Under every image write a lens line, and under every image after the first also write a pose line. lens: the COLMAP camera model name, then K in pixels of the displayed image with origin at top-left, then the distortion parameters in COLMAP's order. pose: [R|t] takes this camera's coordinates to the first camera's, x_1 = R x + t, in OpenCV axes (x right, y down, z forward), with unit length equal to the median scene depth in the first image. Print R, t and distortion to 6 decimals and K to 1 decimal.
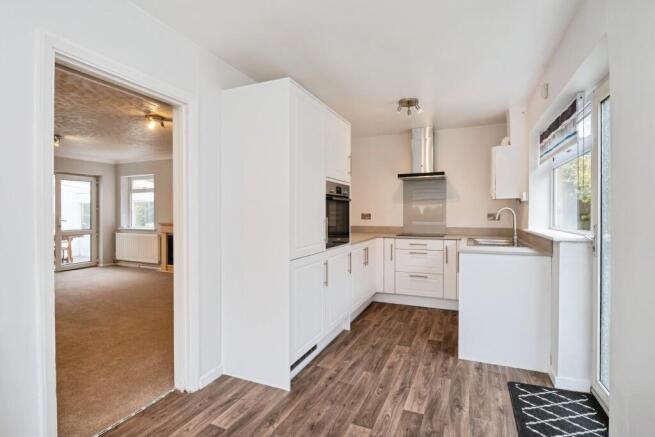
lens RADIAL K [[321.6, 0, 324.2], [0, 321.6, 215.3], [0, 0, 1]] dist [-0.002017, -0.000617]
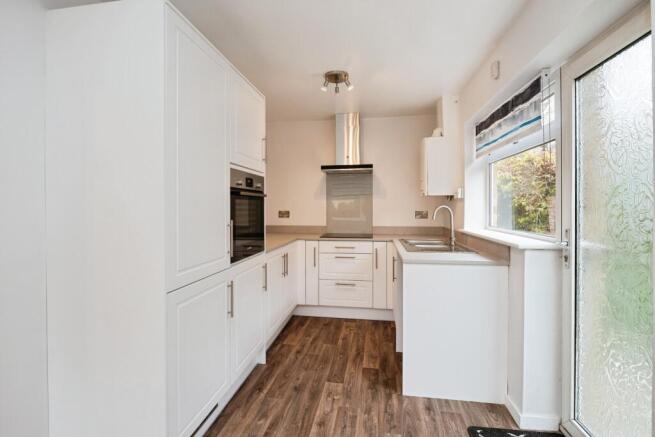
lens RADIAL K [[321.6, 0, 324.2], [0, 321.6, 215.3], [0, 0, 1]] dist [-0.002017, -0.000617]
pose [[0.966048, -0.006294, 0.258284, 0.019834], [0.001887, 0.999848, 0.017306, -0.013647], [-0.258354, -0.016232, 0.965914, 0.231487]]
